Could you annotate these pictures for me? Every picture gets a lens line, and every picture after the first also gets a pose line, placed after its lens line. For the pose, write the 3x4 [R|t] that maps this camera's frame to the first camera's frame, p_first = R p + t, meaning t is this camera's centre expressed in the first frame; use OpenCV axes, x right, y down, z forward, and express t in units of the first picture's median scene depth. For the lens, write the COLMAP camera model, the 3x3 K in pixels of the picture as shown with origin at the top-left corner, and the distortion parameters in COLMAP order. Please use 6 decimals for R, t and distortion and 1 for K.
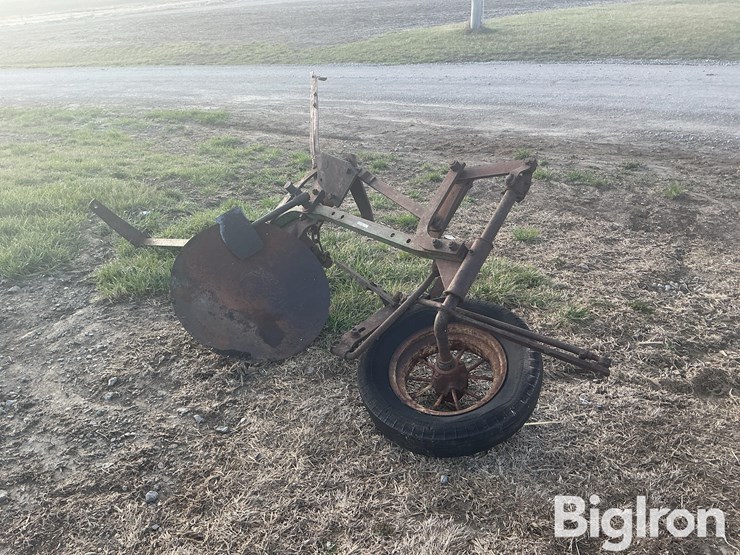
lens RADIAL K [[612.2, 0, 371.6], [0, 612.2, 285.4], [0, 0, 1]] dist [0.119971, -0.255045]
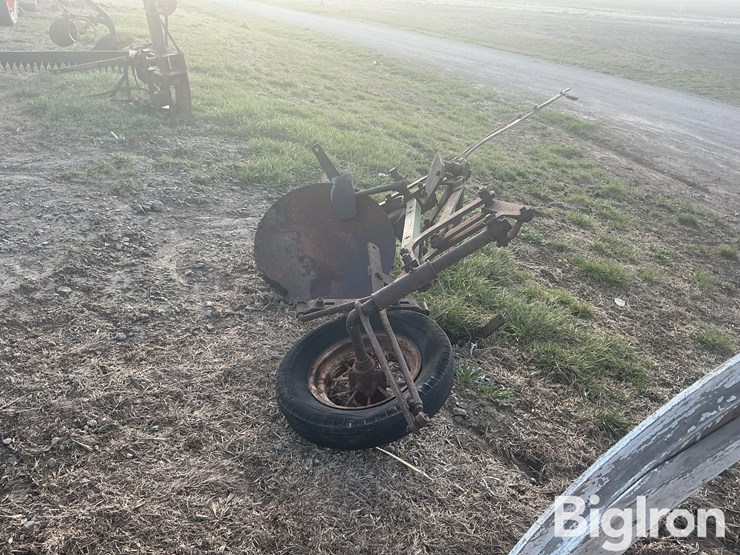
lens RADIAL K [[612.2, 0, 371.6], [0, 612.2, 285.4], [0, 0, 1]] dist [0.119971, -0.255045]
pose [[0.742007, 0.400140, -0.537878, 0.536784], [-0.403676, 0.907254, 0.118053, -0.099818], [0.535230, 0.129532, 0.834716, 0.123869]]
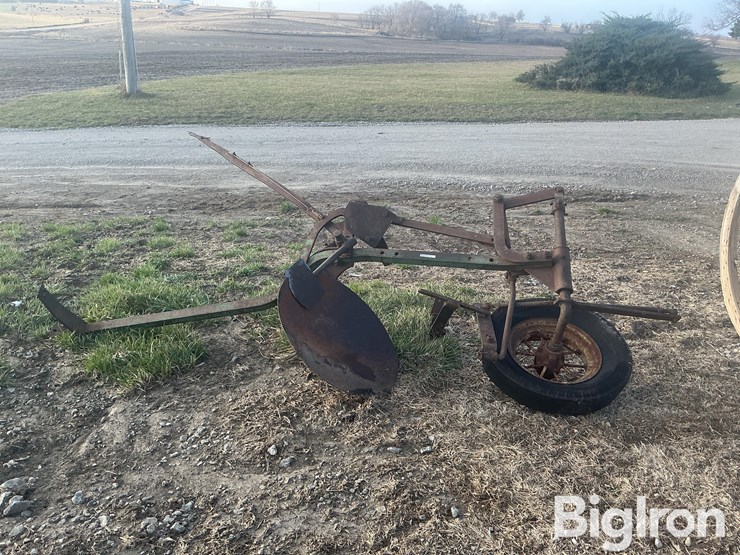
lens RADIAL K [[612.2, 0, 371.6], [0, 612.2, 285.4], [0, 0, 1]] dist [0.119971, -0.255045]
pose [[0.817443, -0.152621, 0.555422, -0.758538], [0.203977, 0.978474, -0.031335, -0.030187], [-0.538683, 0.138908, 0.830978, 0.097422]]
